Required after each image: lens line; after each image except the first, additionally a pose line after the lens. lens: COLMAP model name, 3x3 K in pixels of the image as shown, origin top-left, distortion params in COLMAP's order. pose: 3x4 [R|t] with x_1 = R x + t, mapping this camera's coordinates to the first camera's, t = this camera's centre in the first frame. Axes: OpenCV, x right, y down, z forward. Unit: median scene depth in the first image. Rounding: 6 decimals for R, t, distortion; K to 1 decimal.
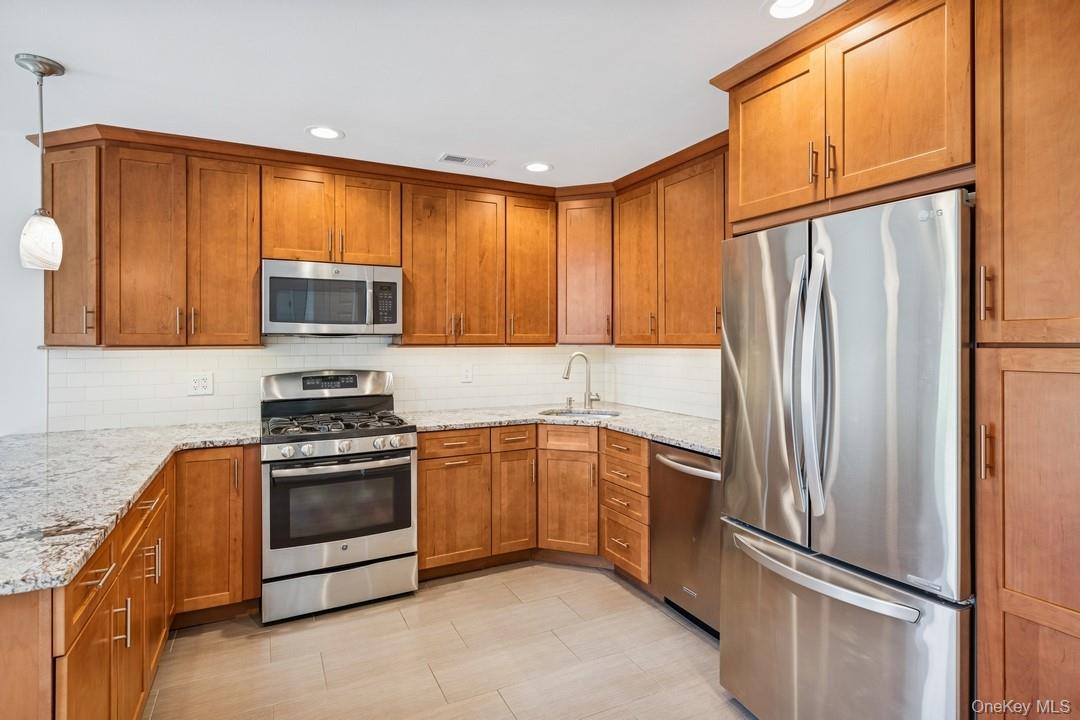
lens RADIAL K [[547.6, 0, 538.6], [0, 547.6, 339.1], [0, 0, 1]] dist [-0.002775, -0.000229]
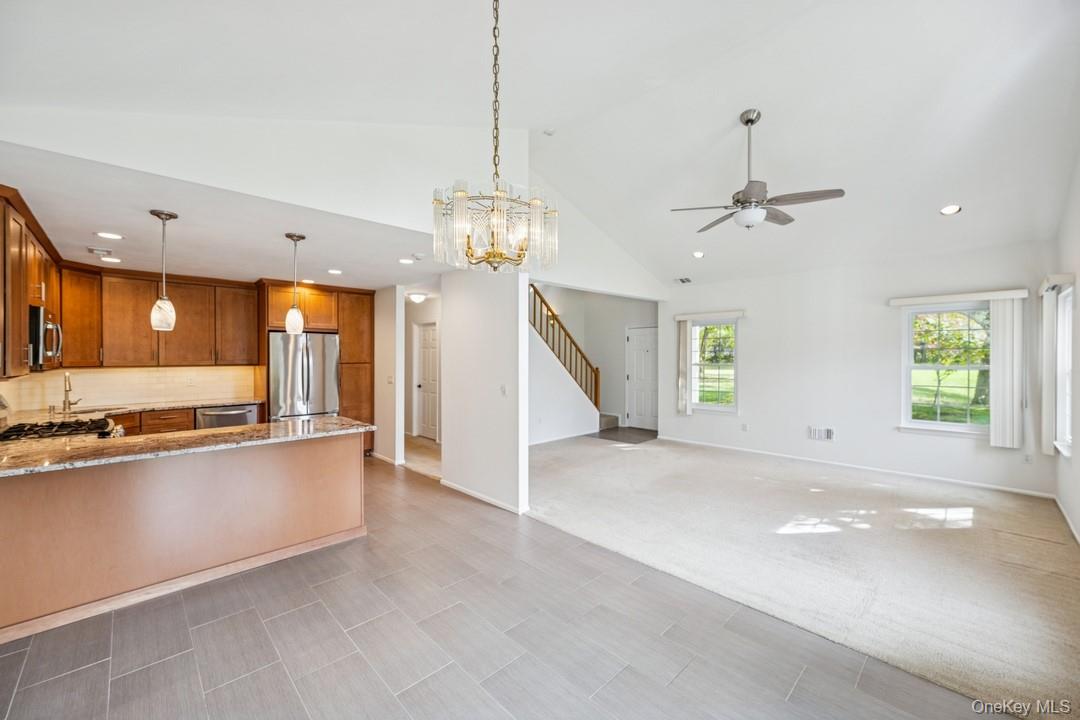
lens RADIAL K [[429.0, 0, 540.3], [0, 429.0, 355.1], [0, 0, 1]] dist [-0.000174, 0.000129]
pose [[-0.299160, -0.000169, 0.954203, -1.625751], [-0.002405, 0.999997, -0.000577, -0.029694], [-0.954200, -0.002467, -0.299160, 0.177346]]
